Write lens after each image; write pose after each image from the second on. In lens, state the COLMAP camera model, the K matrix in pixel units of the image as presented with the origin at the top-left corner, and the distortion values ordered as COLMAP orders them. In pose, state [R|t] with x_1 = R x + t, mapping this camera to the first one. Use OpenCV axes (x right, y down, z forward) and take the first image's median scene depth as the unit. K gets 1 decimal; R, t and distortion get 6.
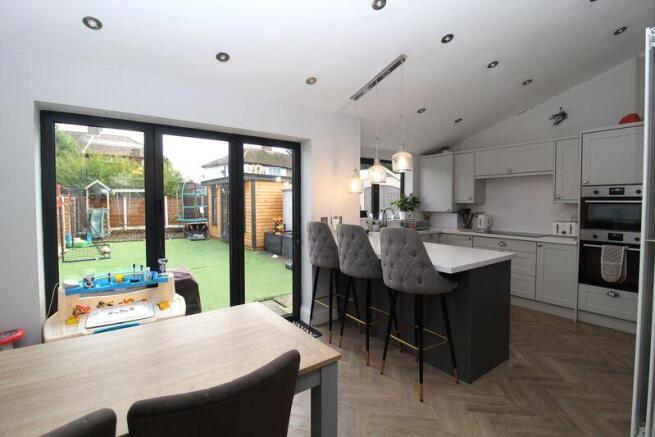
lens RADIAL K [[297.8, 0, 336.4], [0, 297.8, 211.4], [0, 0, 1]] dist [0.022253, -0.026134]
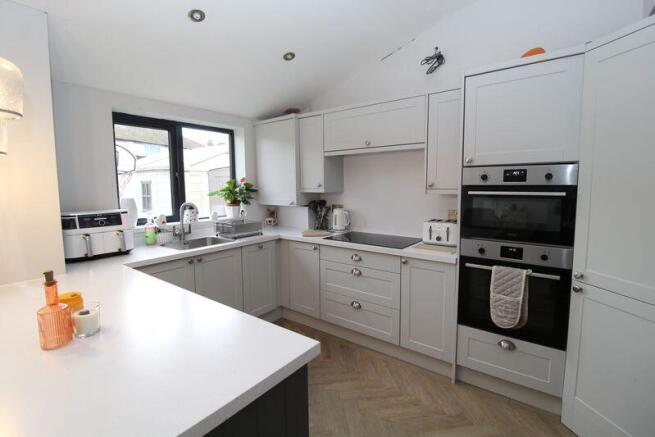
lens RADIAL K [[303.0, 0, 329.1], [0, 303.0, 210.3], [0, 0, 1]] dist [0.015401, -0.018584]
pose [[0.959930, -0.032929, 0.278300, 0.345116], [0.018119, 0.998287, 0.055623, -0.032271], [-0.279655, -0.048352, 0.958882, 0.430043]]
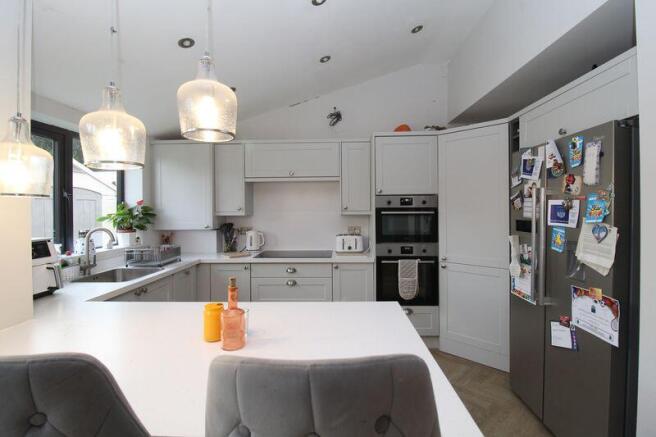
lens RADIAL K [[306.9, 0, 321.0], [0, 306.9, 209.6], [0, 0, 1]] dist [0.000145, -0.000089]
pose [[0.629850, -0.005896, 0.776695, 0.009901], [0.033710, 0.999236, -0.019752, -0.026577], [-0.775985, 0.038623, 0.629567, 0.490623]]
